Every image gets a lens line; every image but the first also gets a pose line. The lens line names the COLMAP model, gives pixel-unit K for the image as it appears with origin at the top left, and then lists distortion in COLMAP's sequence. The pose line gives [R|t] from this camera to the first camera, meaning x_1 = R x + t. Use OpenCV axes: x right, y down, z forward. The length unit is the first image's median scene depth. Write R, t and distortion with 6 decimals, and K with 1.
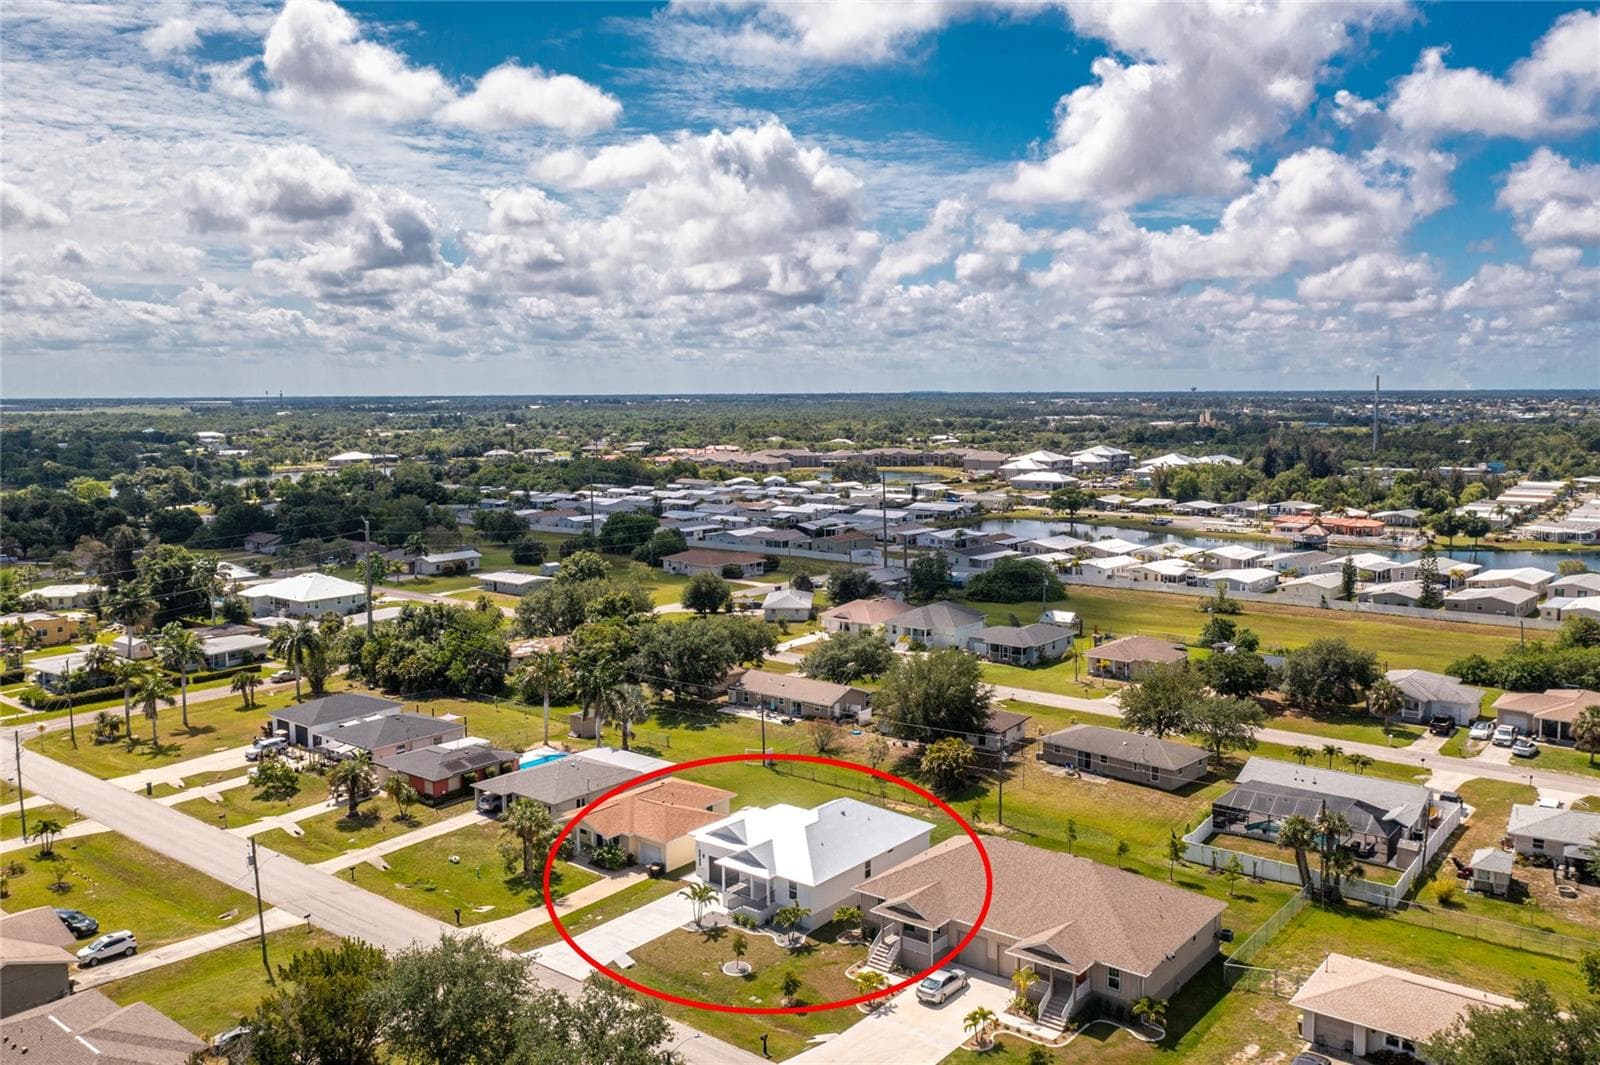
lens RADIAL K [[1271.5, 0, 793.5], [0, 1271.5, 506.0], [0, 0, 1]] dist [-0.004880, 0.001389]
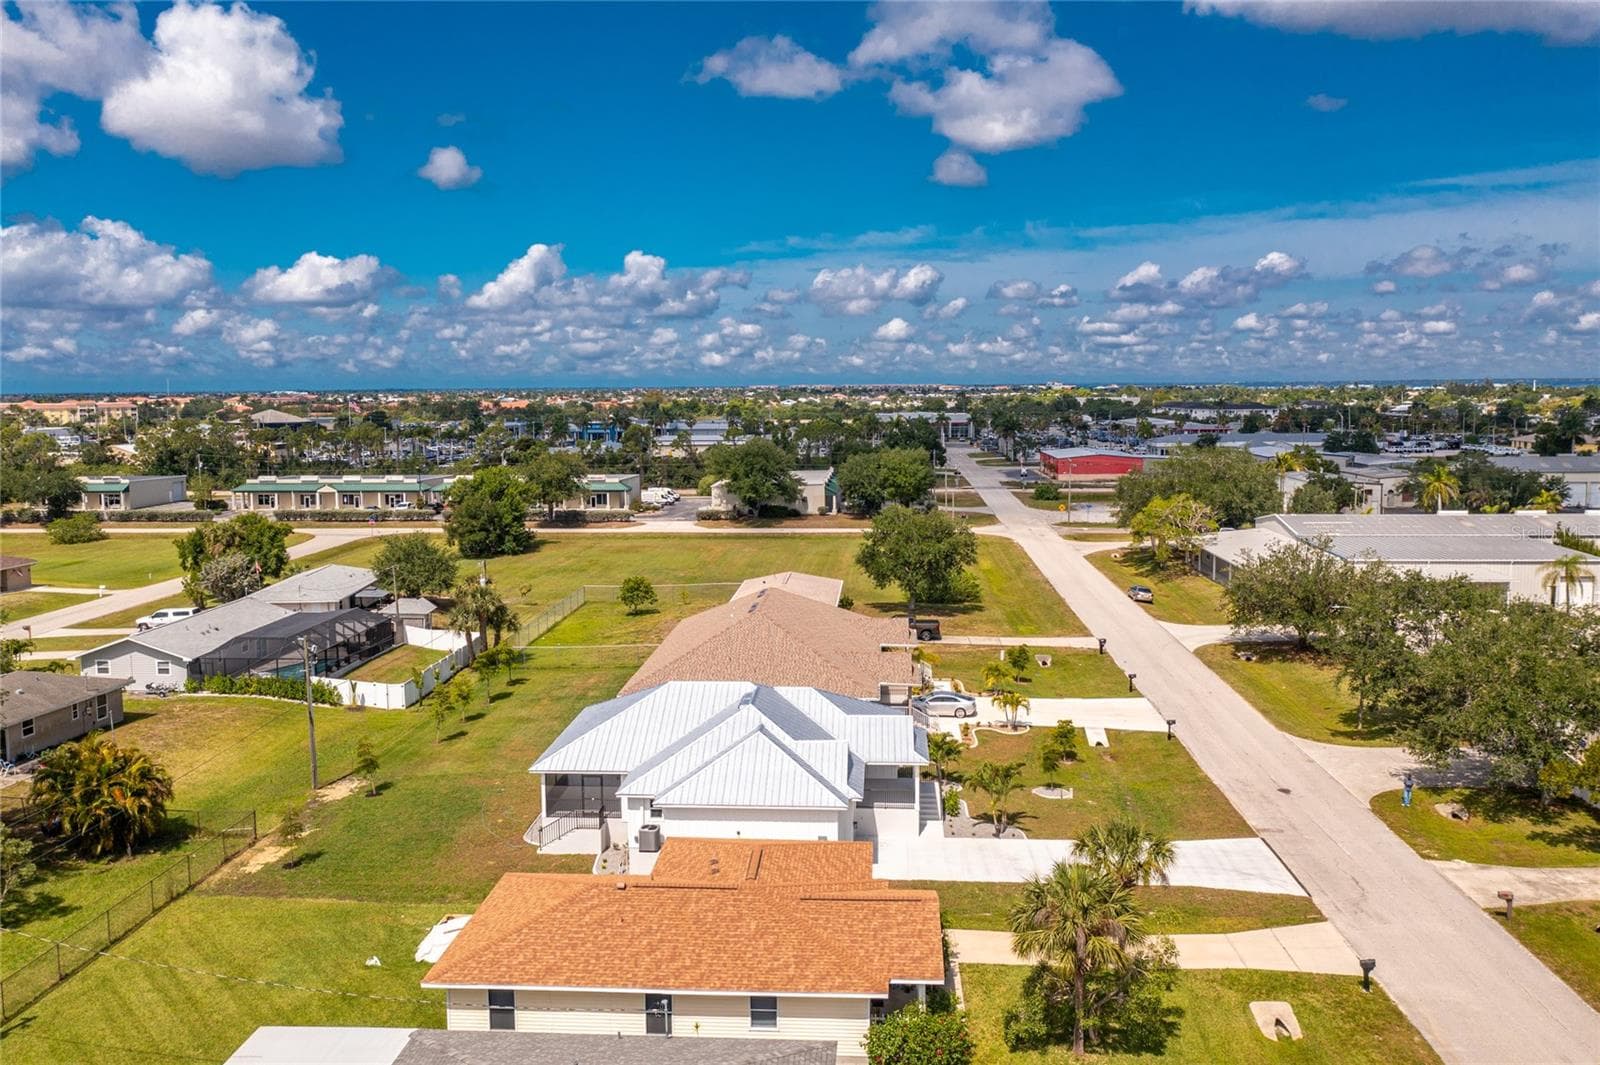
lens RADIAL K [[1280.0, 0, 789.1], [0, 1280.0, 524.6], [0, 0, 1]] dist [-0.001847, -0.001240]
pose [[-0.565865, -0.080432, 0.820565, -0.502688], [0.082264, 0.984756, 0.153256, 0.081909], [-0.820384, 0.154225, -0.550623, 1.379704]]
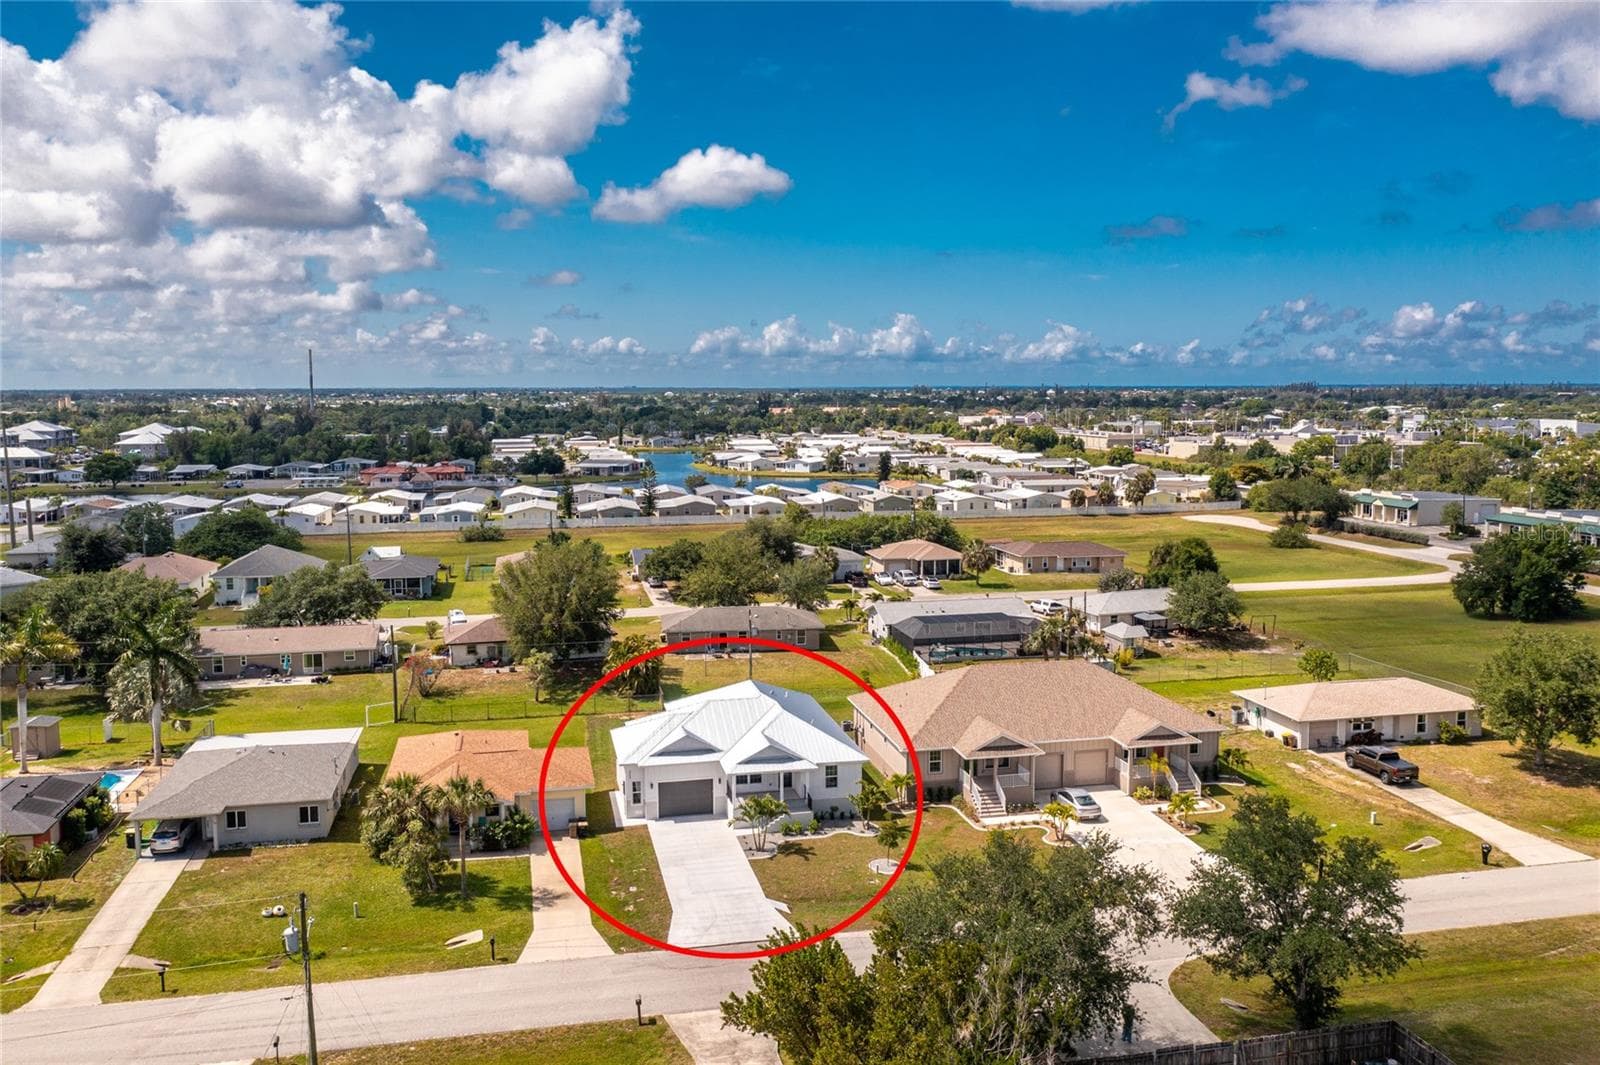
lens RADIAL K [[1267.8, 0, 788.3], [0, 1267.8, 493.5], [0, 0, 1]] dist [-0.007591, 0.000292]
pose [[0.635115, -0.065077, 0.769671, -0.630709], [0.070139, 0.997187, 0.026436, 0.094760], [-0.769226, 0.037195, 0.637893, 0.485316]]
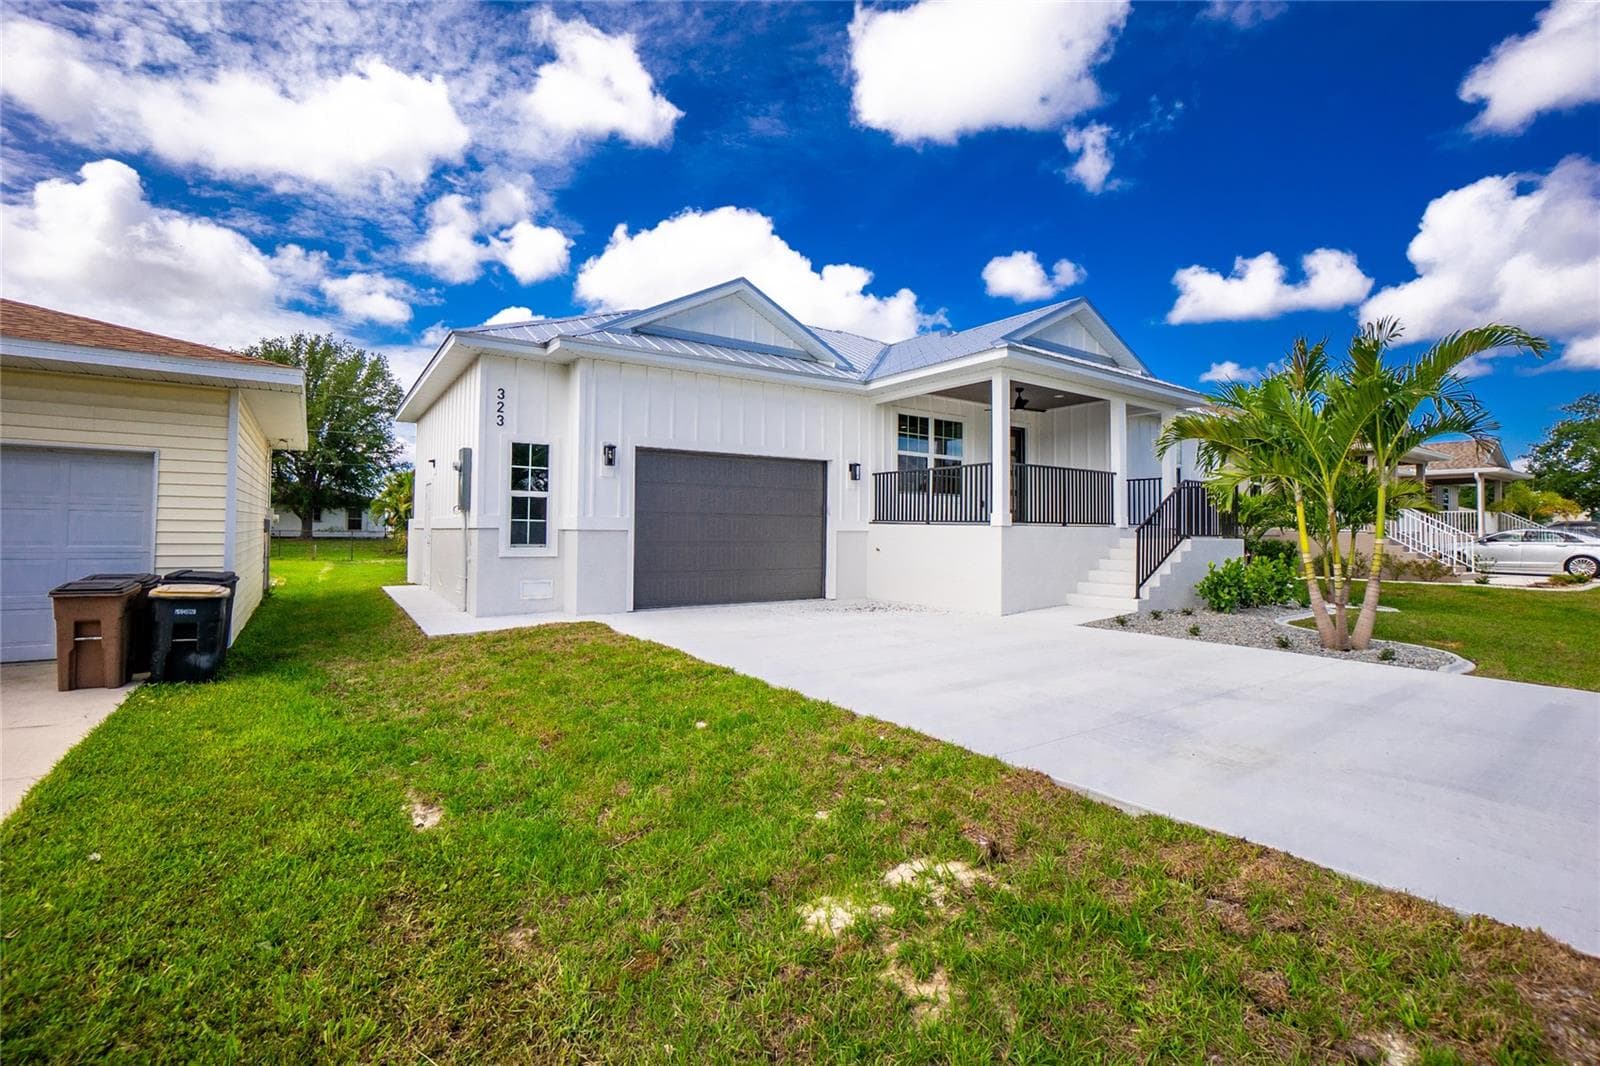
lens RADIAL K [[711.4, 0, 798.9], [0, 711.4, 515.3], [0, 0, 1]] dist [-0.001013, 0.000250]
pose [[0.289762, 0.033623, 0.956508, -0.164027], [0.069278, 0.996024, -0.055999, 0.311793], [-0.954588, 0.082491, 0.286280, 1.021019]]
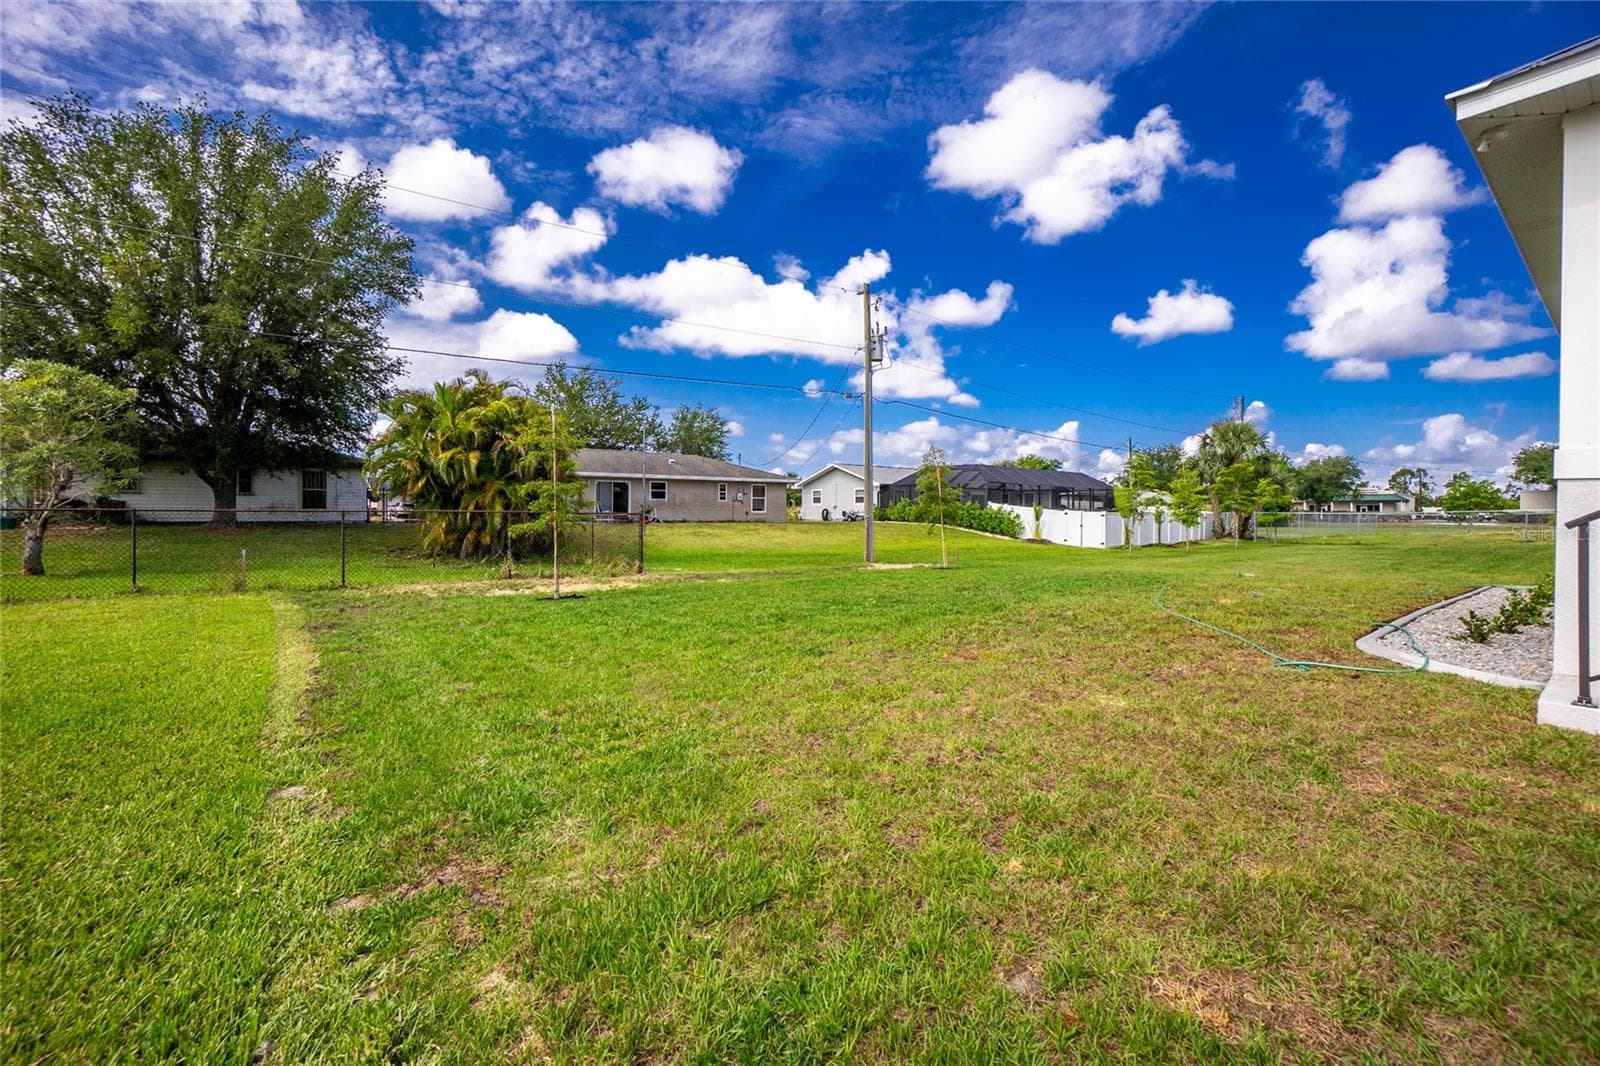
lens RADIAL K [[711.4, 0, 798.9], [0, 711.4, 515.3], [0, 0, 1]] dist [-0.001013, 0.000250]
pose [[0.211802, 0.003966, 0.977305, -0.020537], [0.078740, 0.996672, -0.021109, 0.296954], [-0.974135, 0.081424, 0.210785, 1.204691]]
